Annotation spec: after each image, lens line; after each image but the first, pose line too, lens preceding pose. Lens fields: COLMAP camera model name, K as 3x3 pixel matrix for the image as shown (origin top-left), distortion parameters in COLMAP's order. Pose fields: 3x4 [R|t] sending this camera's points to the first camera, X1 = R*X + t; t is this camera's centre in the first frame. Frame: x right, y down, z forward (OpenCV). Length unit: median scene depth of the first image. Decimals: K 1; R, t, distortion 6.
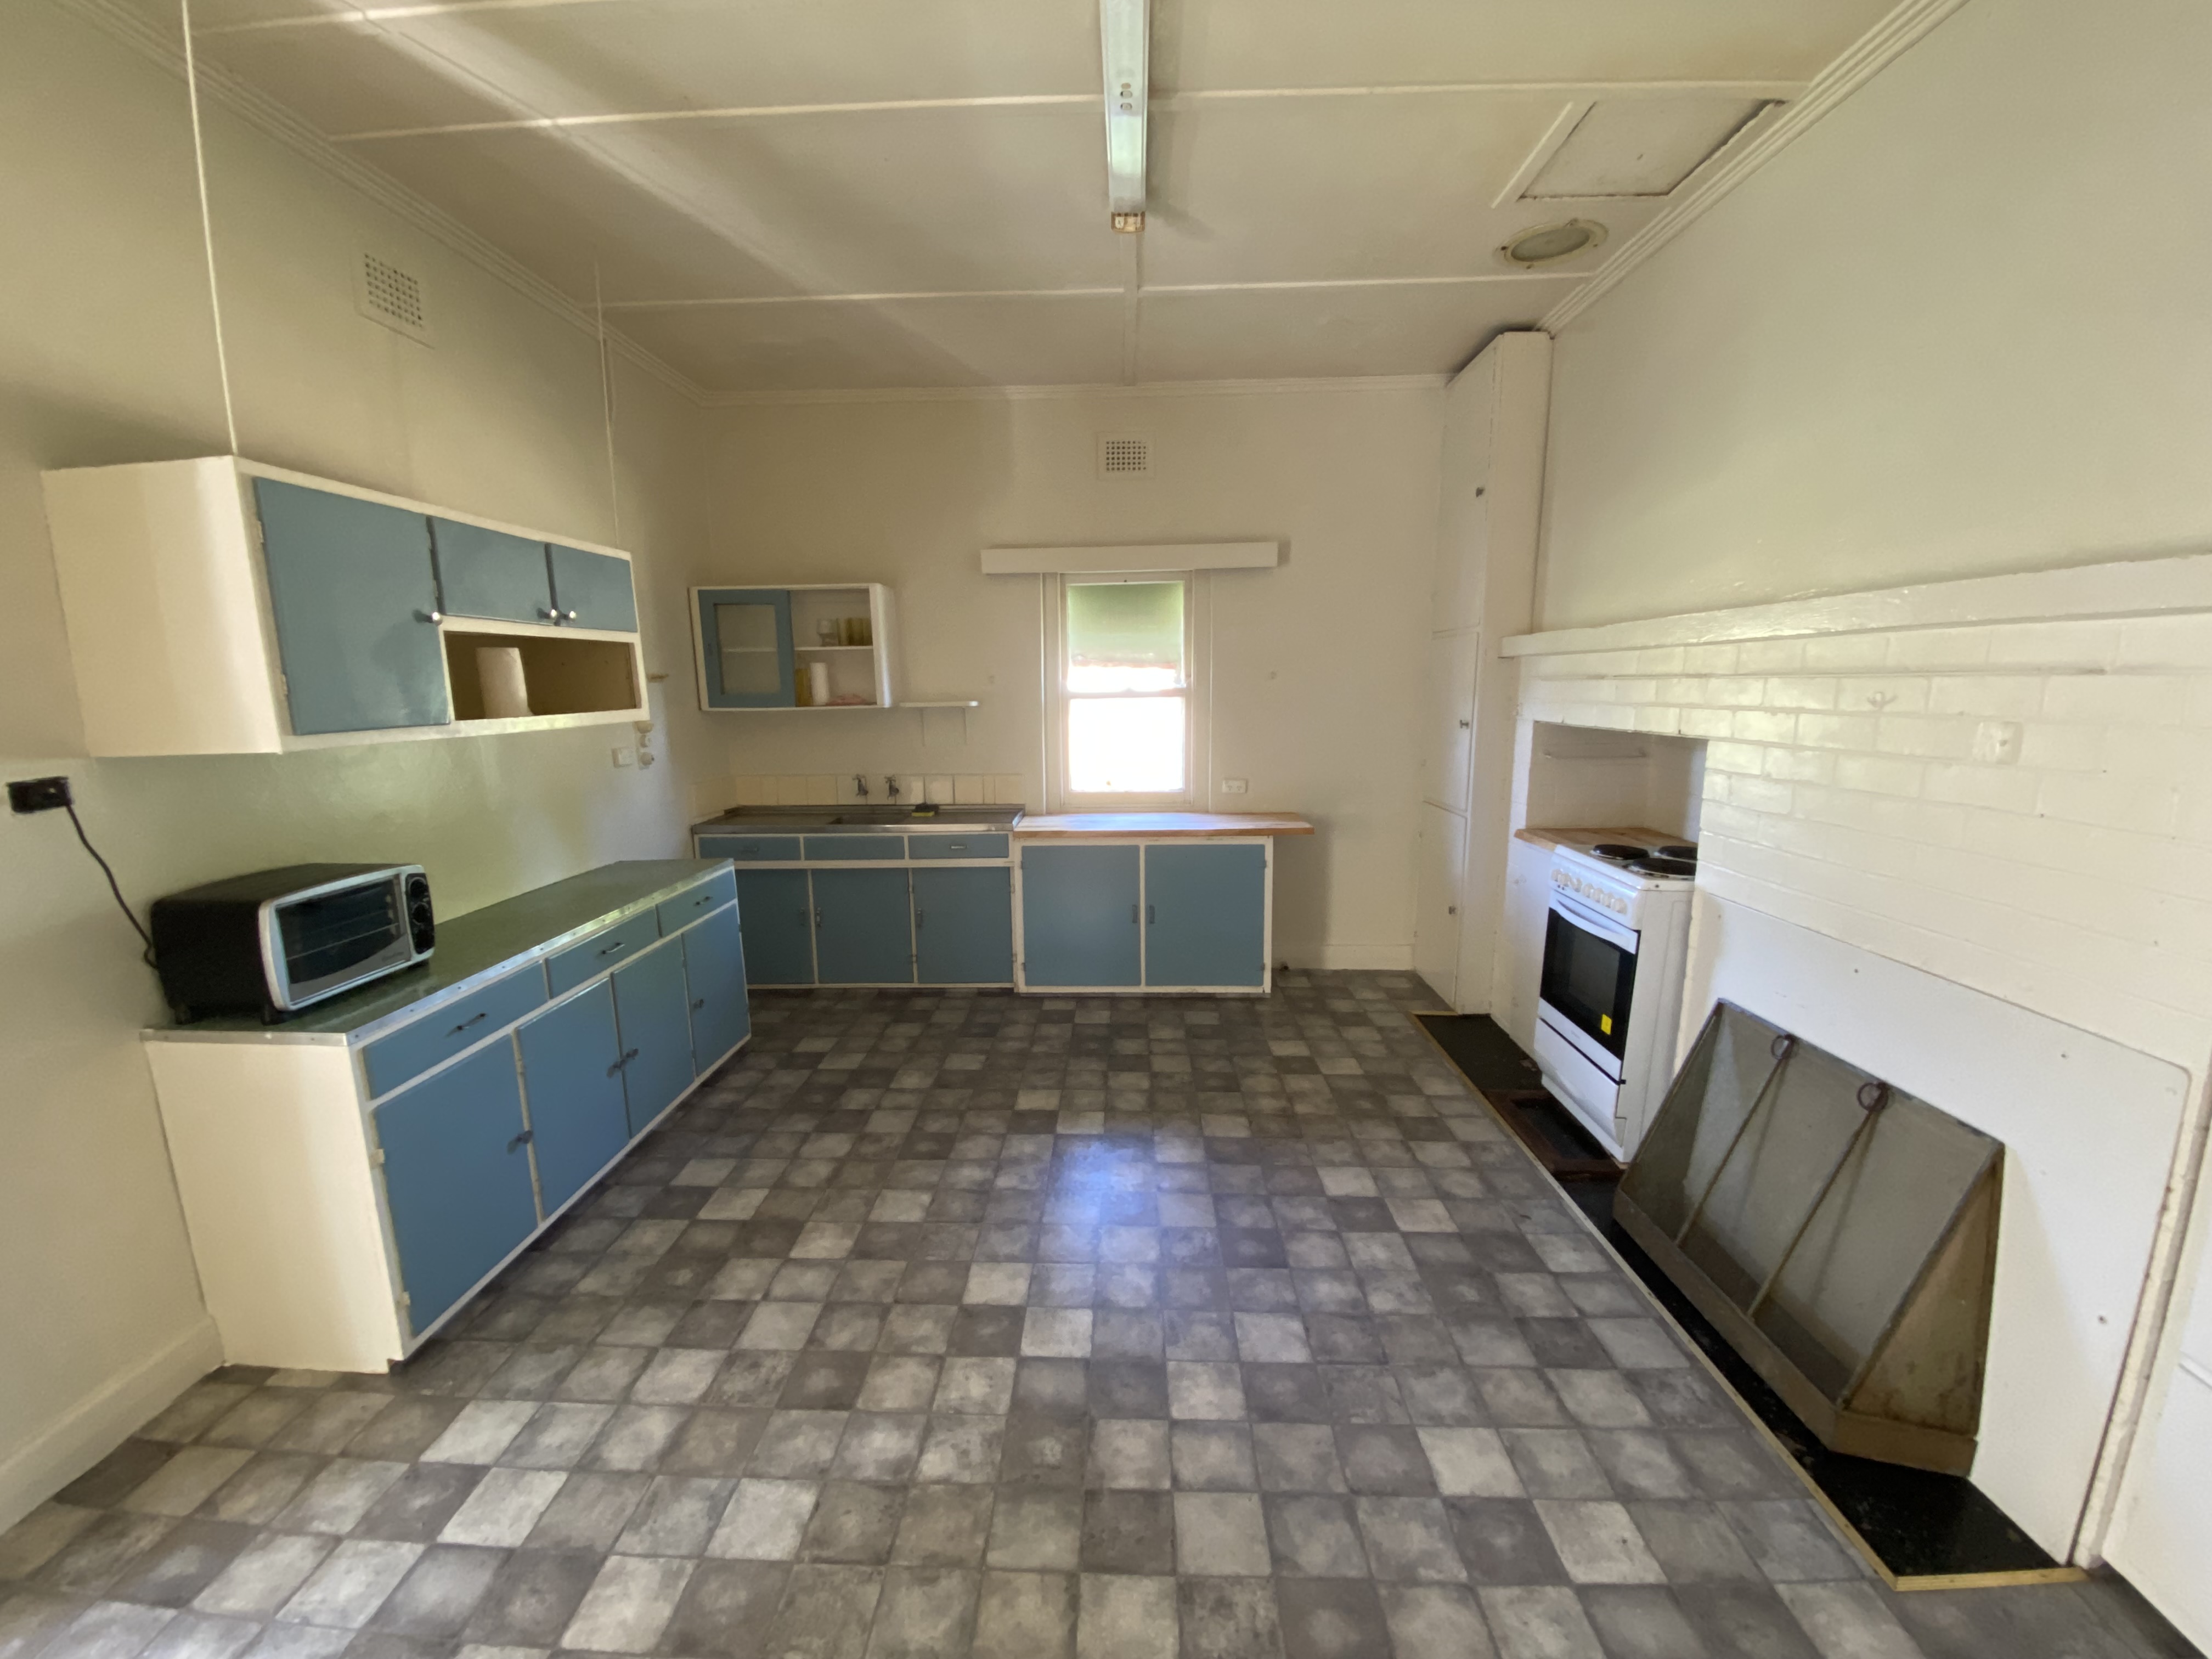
lens RADIAL K [[901.2, 0, 1089.0], [0, 901.2, 831.5], [0, 0, 1]] dist [0.041178, -0.031420]
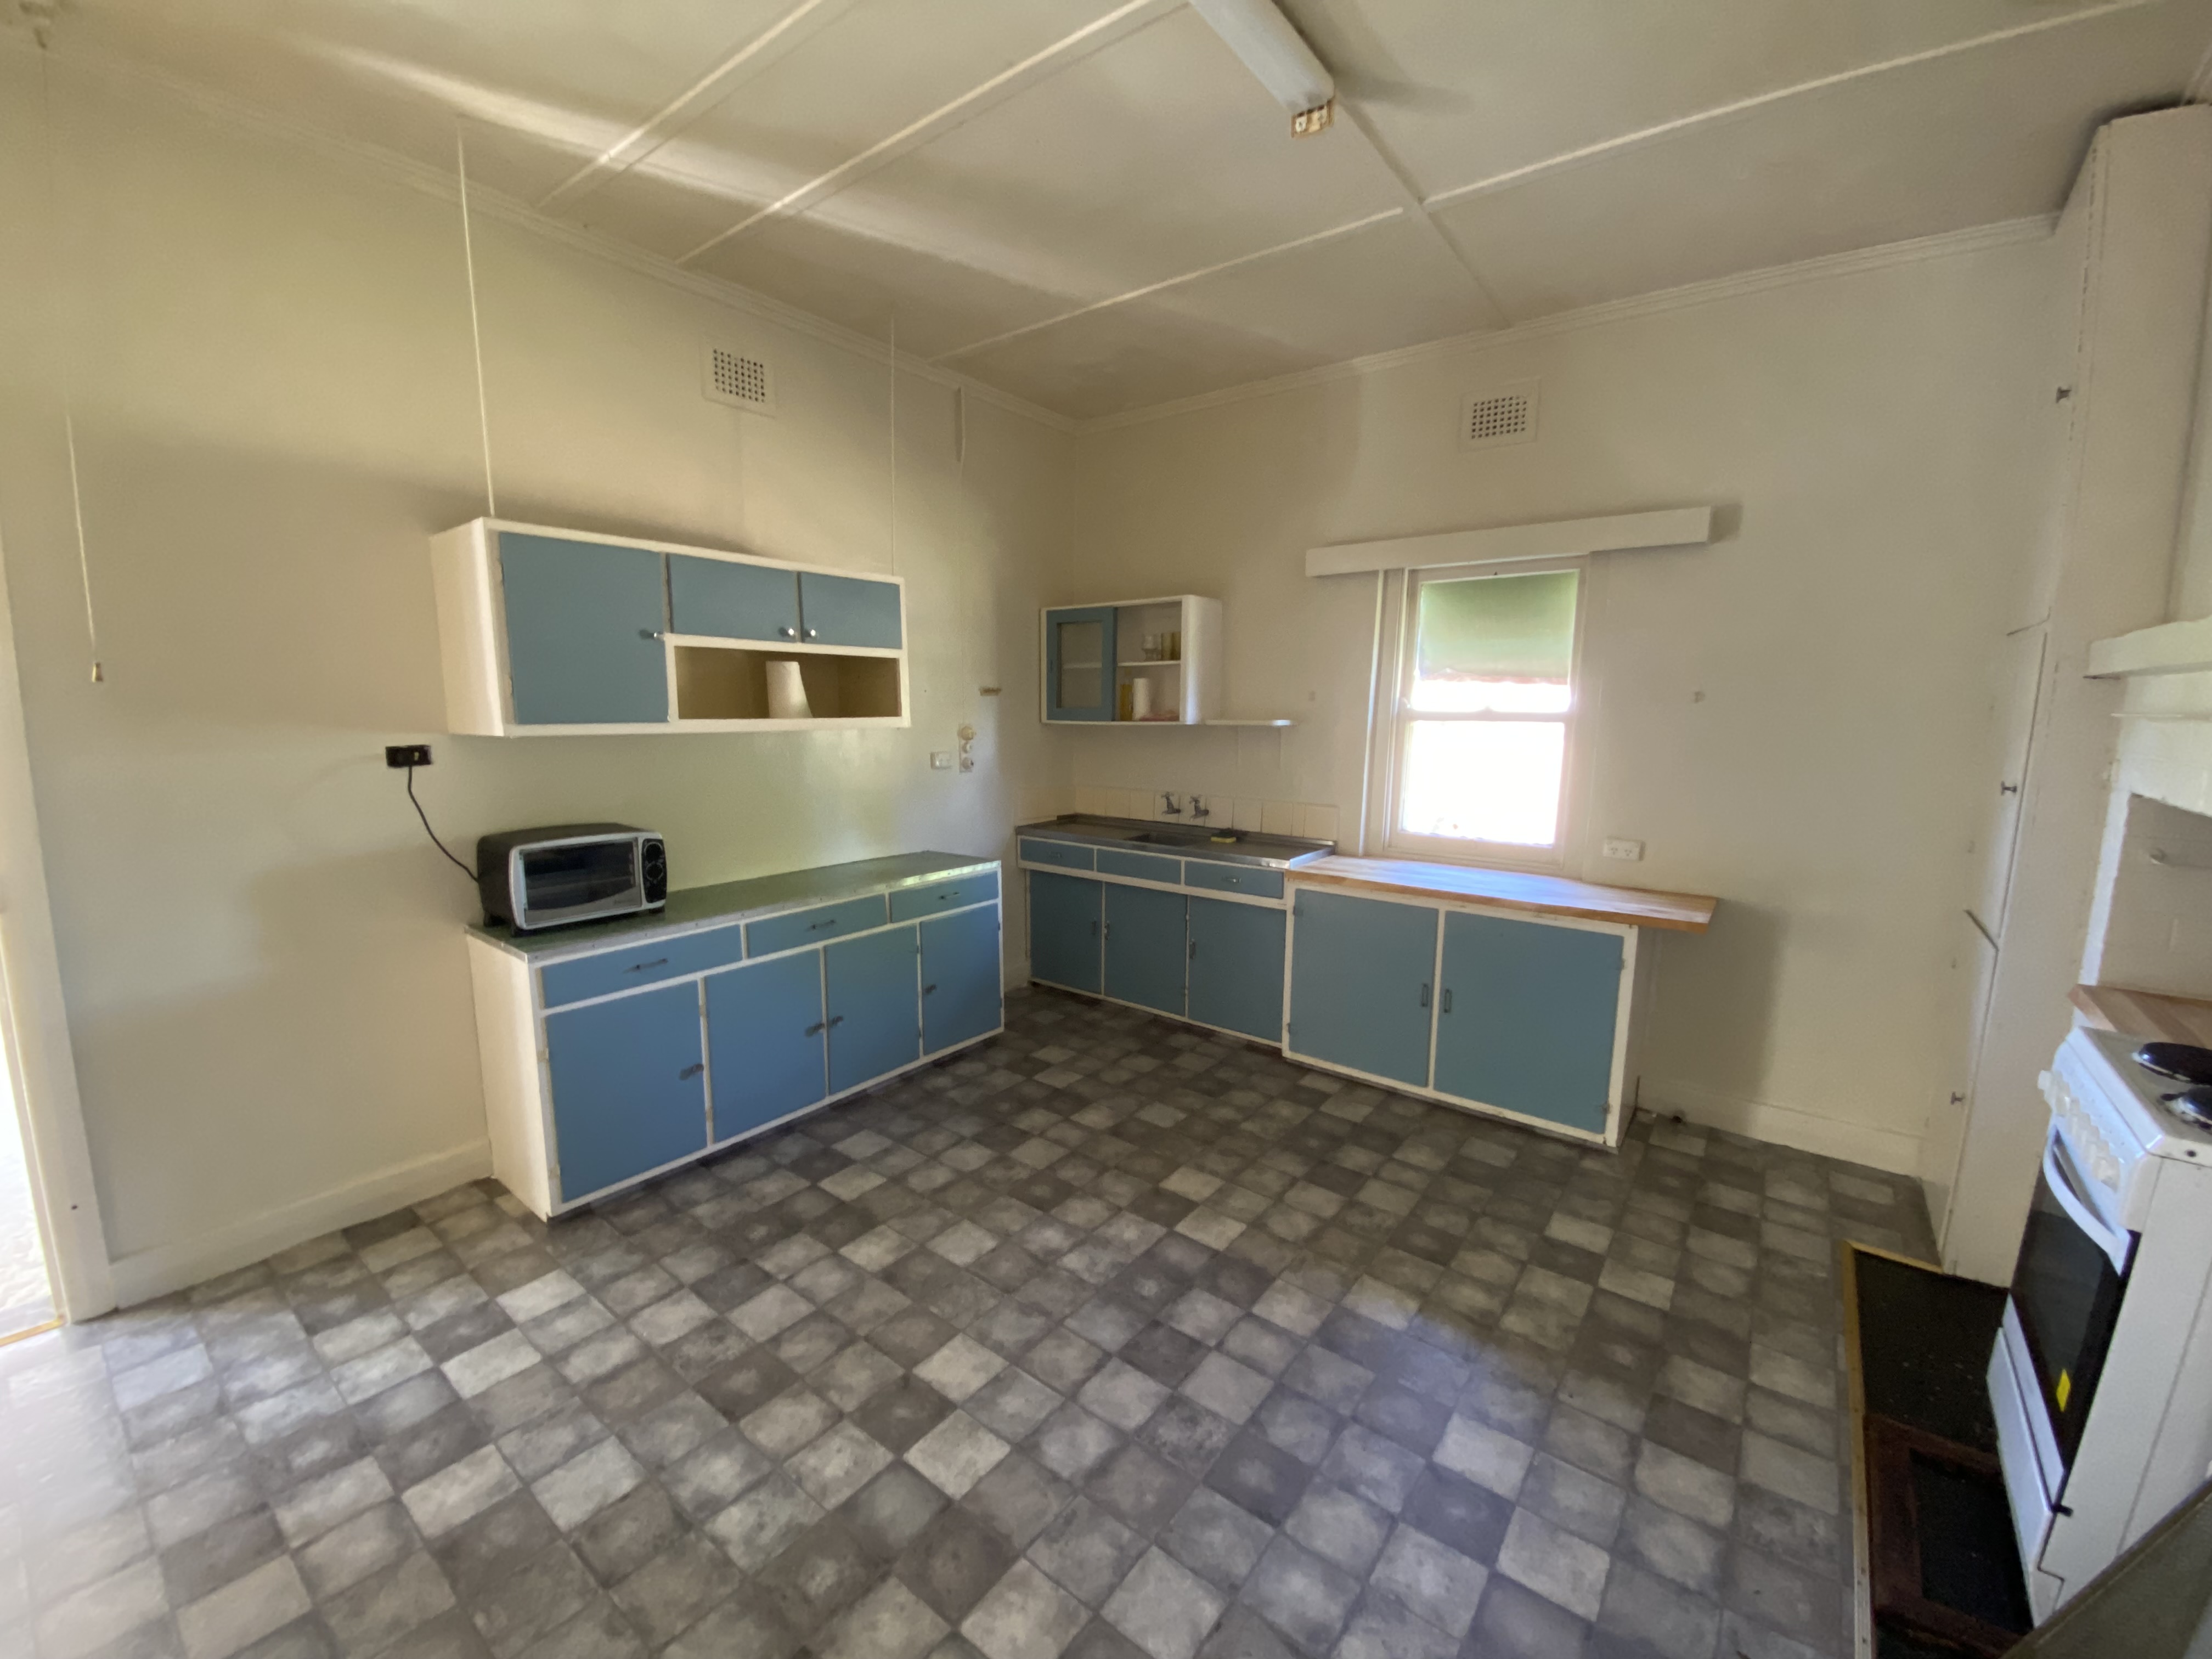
lens RADIAL K [[901.2, 0, 1089.0], [0, 901.2, 831.5], [0, 0, 1]] dist [0.041178, -0.031420]
pose [[0.811141, 0.105760, -0.575208, 0.348816], [-0.116476, 0.993024, 0.018331, -0.042514], [0.573135, 0.052129, 0.817801, 0.236451]]
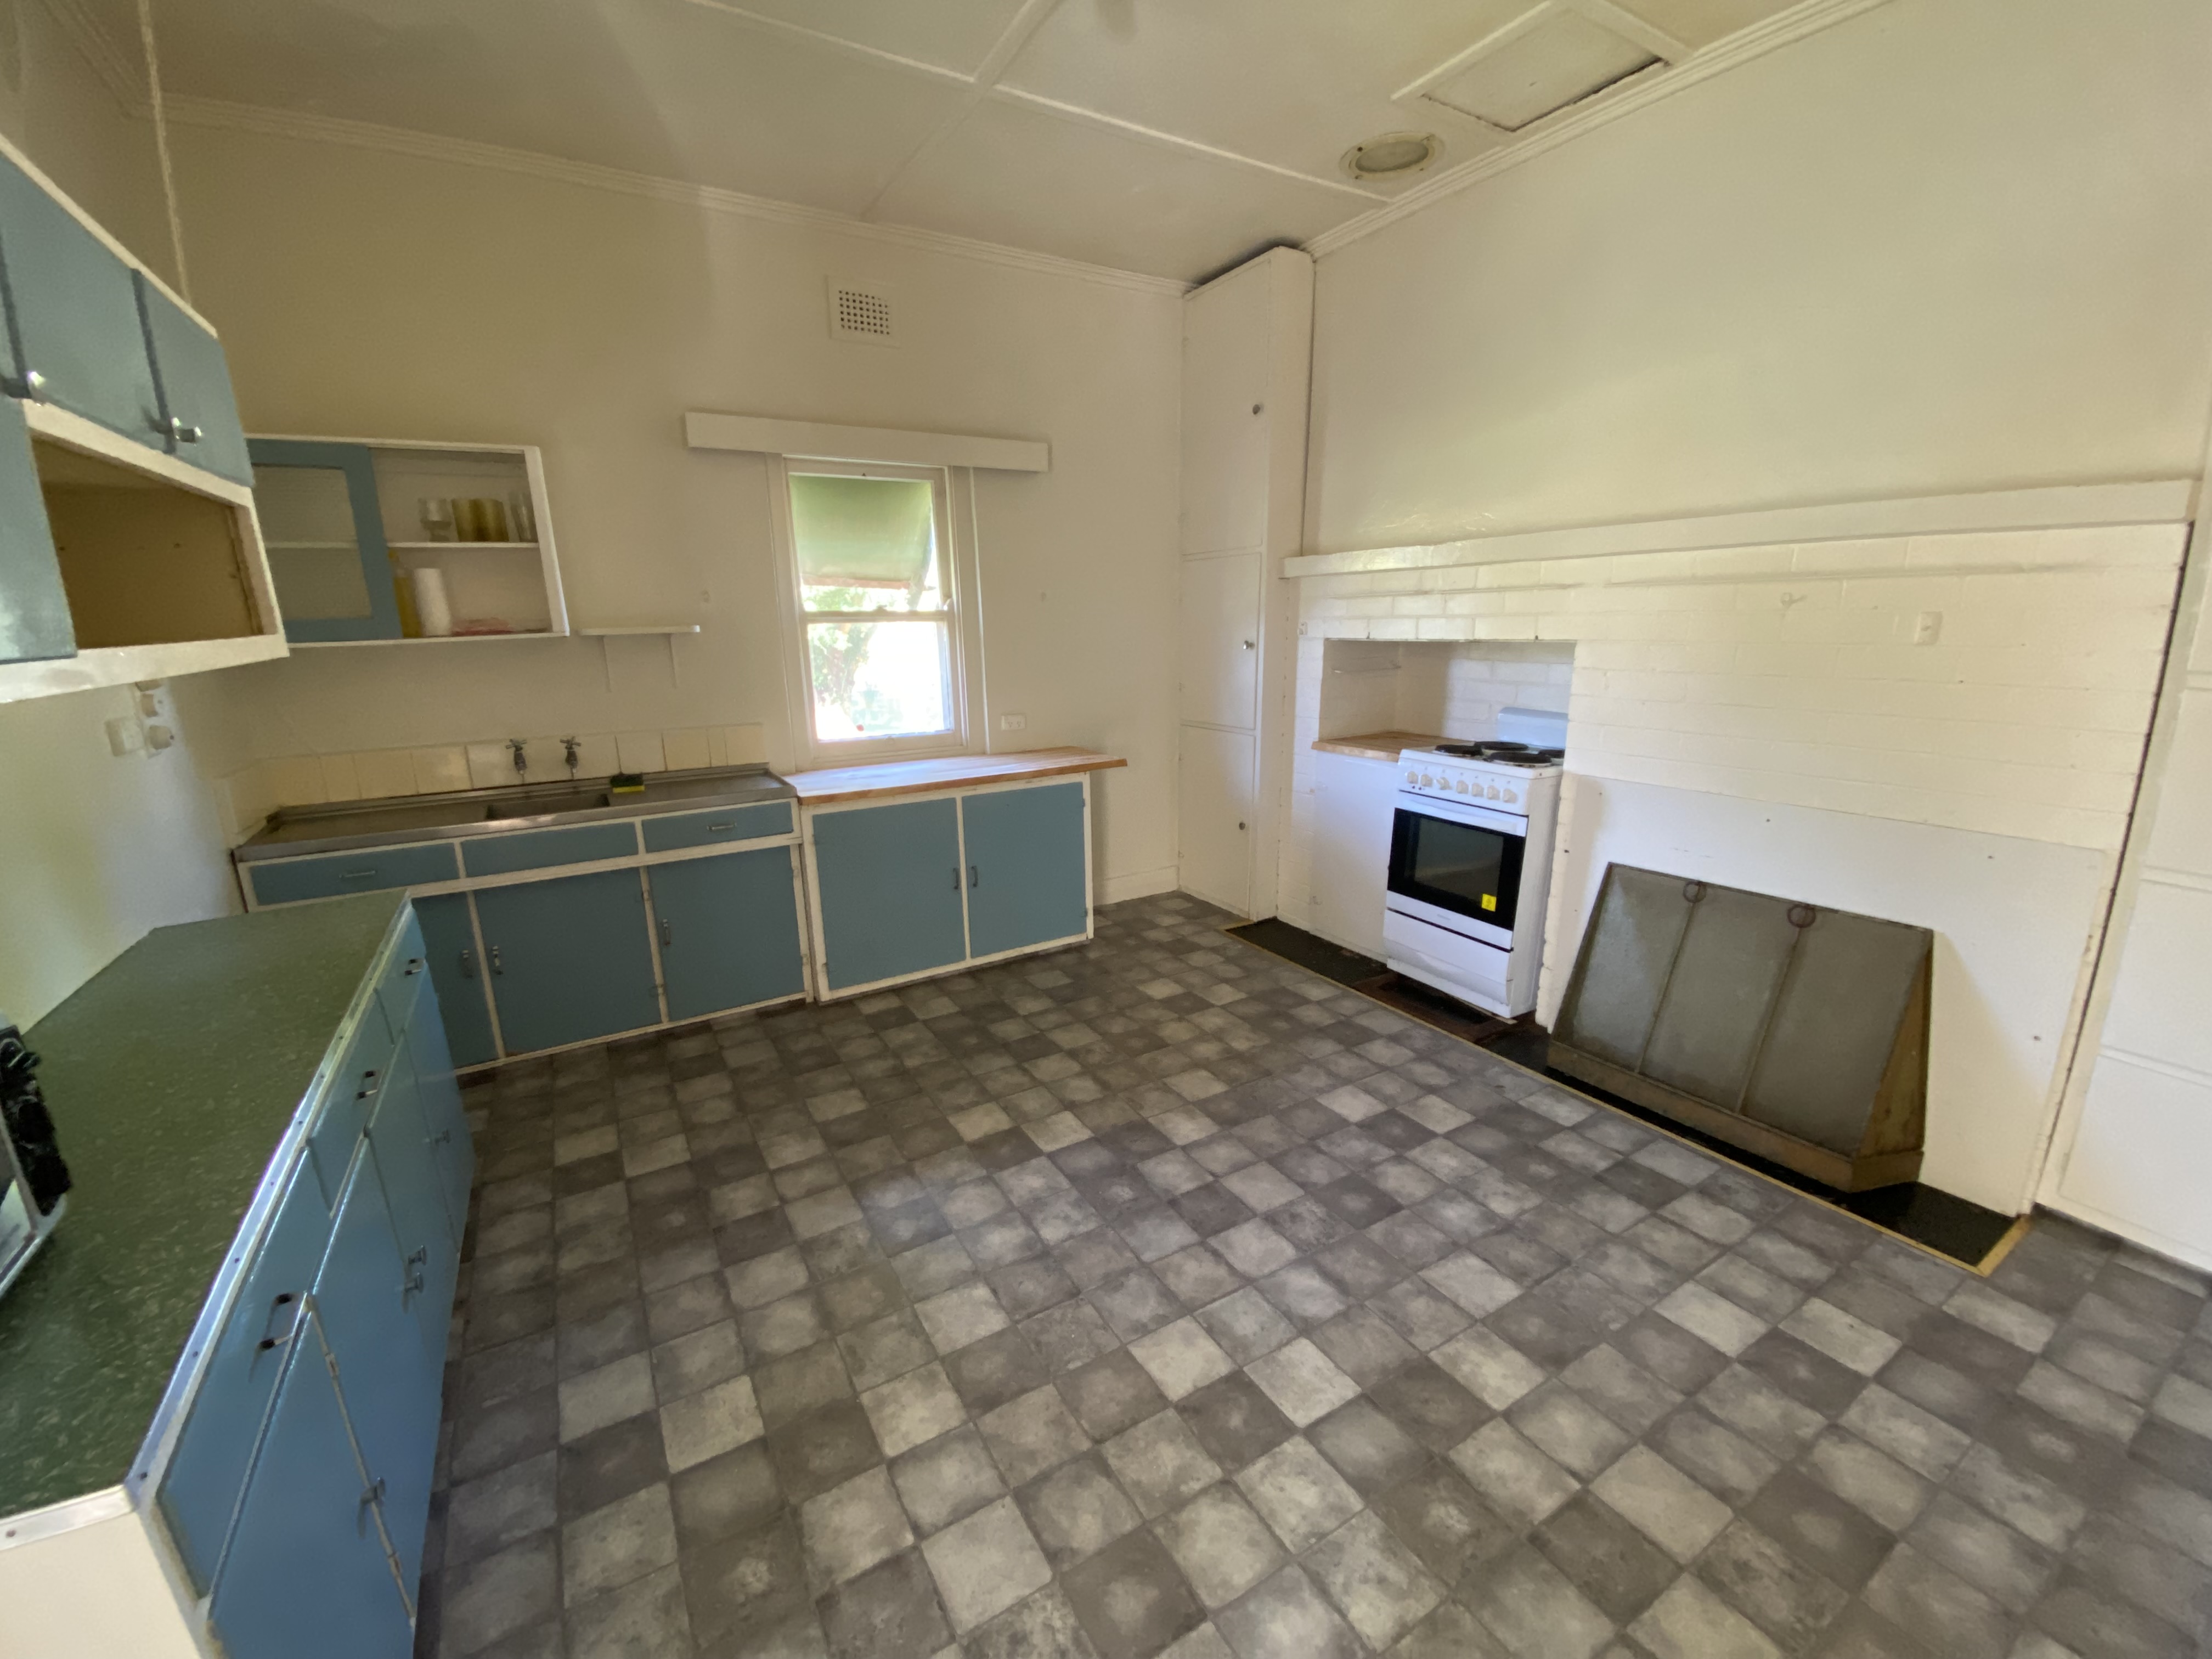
lens RADIAL K [[901.2, 0, 1089.0], [0, 901.2, 831.5], [0, 0, 1]] dist [0.041178, -0.031420]
pose [[0.835207, -0.131015, 0.534101, -0.398114], [0.097514, 0.991099, 0.090628, -0.023549], [-0.541221, -0.023611, 0.840549, 0.296823]]
